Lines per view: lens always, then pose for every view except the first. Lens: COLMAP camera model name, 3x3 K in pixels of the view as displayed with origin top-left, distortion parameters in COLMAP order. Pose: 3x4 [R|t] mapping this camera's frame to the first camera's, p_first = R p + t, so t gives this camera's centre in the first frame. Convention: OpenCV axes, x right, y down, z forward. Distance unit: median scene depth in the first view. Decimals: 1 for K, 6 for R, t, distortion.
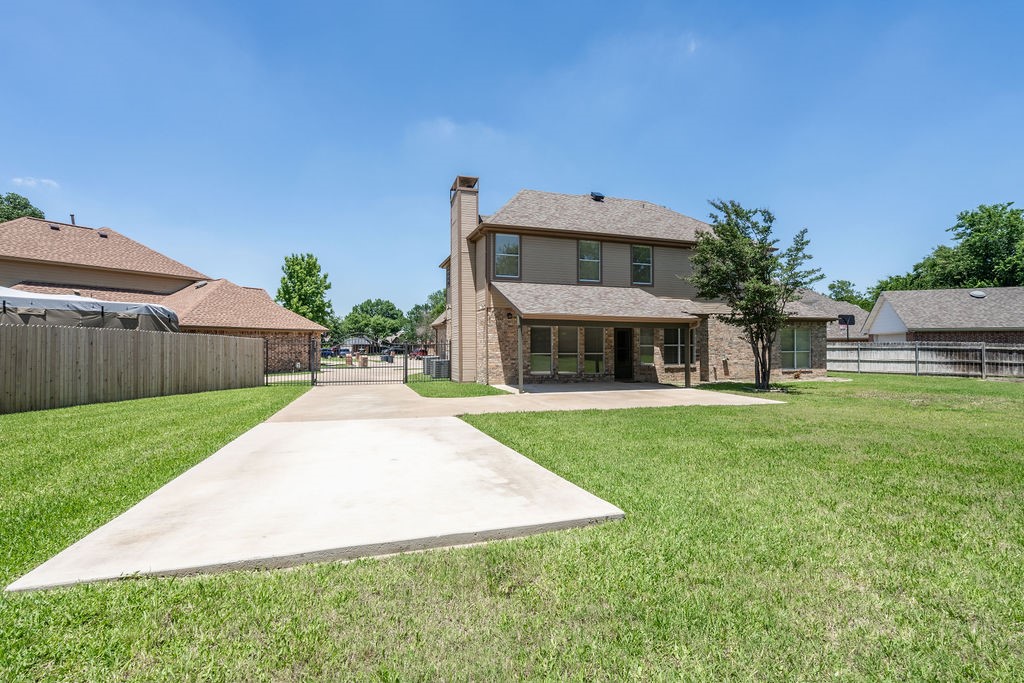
lens RADIAL K [[475.7, 0, 512.0], [0, 475.7, 341.5], [0, 0, 1]] dist [0.001254, 0.000424]
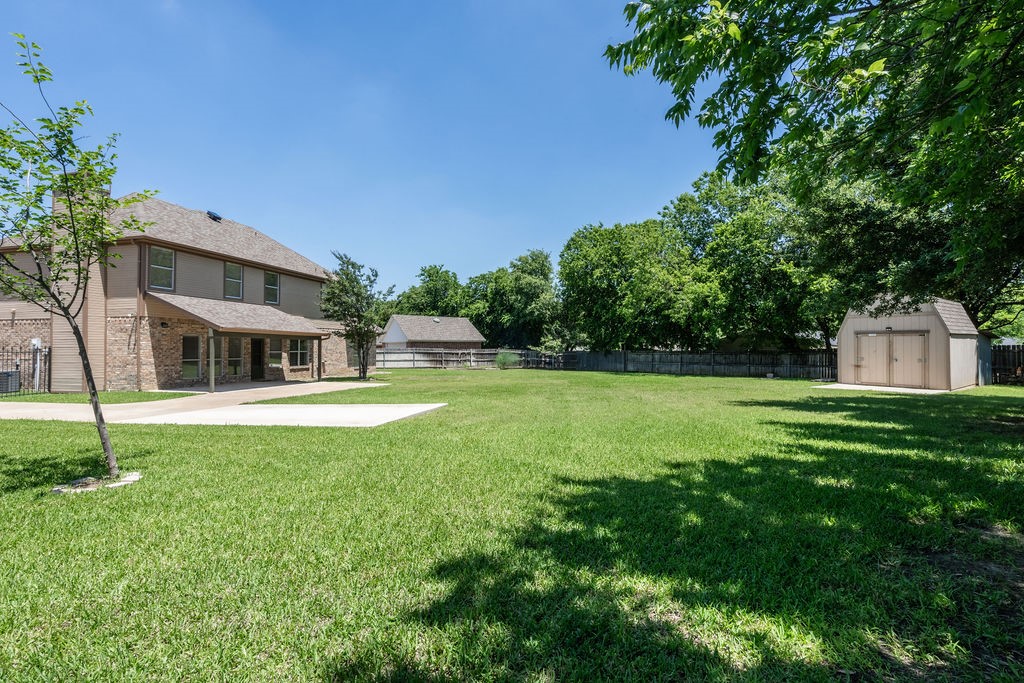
lens RADIAL K [[462.5, 0, 512.0], [0, 462.5, 341.5], [0, 0, 1]] dist [-0.001330, -0.000027]
pose [[0.540177, 0.014147, 0.841433, -0.410407], [-0.010330, 0.999895, -0.010180, -0.012963], [-0.841488, -0.003193, 0.540266, -0.192069]]
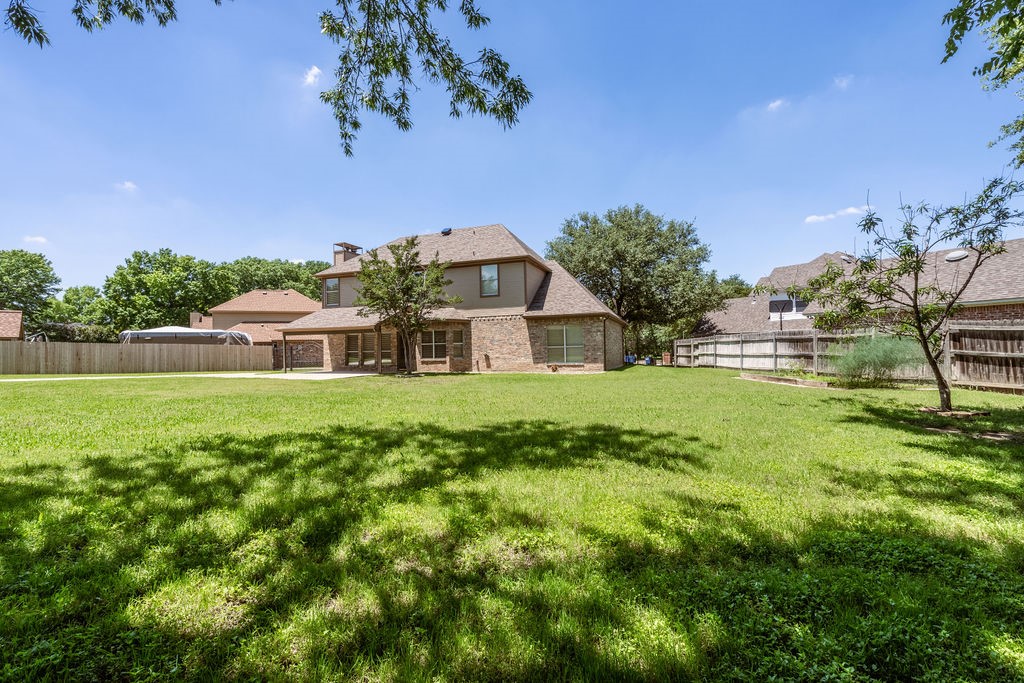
lens RADIAL K [[462.5, 0, 512.0], [0, 462.5, 341.5], [0, 0, 1]] dist [-0.001330, -0.000027]
pose [[0.785513, -0.028876, -0.618171, 1.314718], [0.024114, 0.999580, -0.016051, 0.026968], [0.618375, -0.002298, 0.785880, 0.127815]]
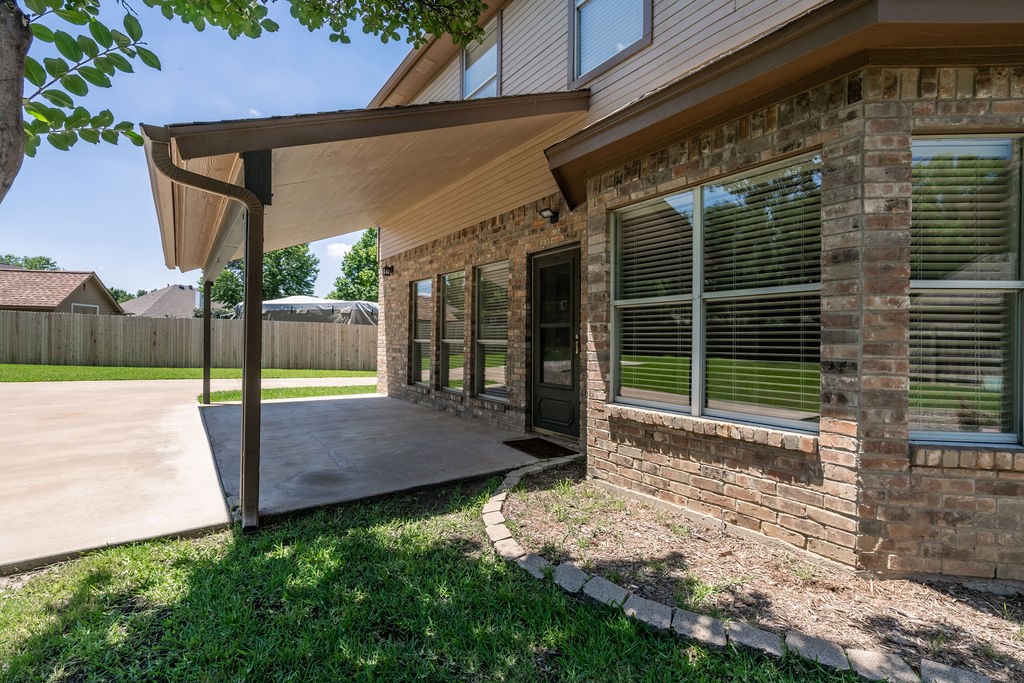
lens RADIAL K [[462.5, 0, 512.0], [0, 462.5, 341.5], [0, 0, 1]] dist [-0.001330, -0.000027]
pose [[0.285119, 0.002162, -0.958490, 0.490634], [-0.004020, 0.999991, 0.001059, 0.023528], [0.958484, 0.003551, 0.285125, 0.890687]]
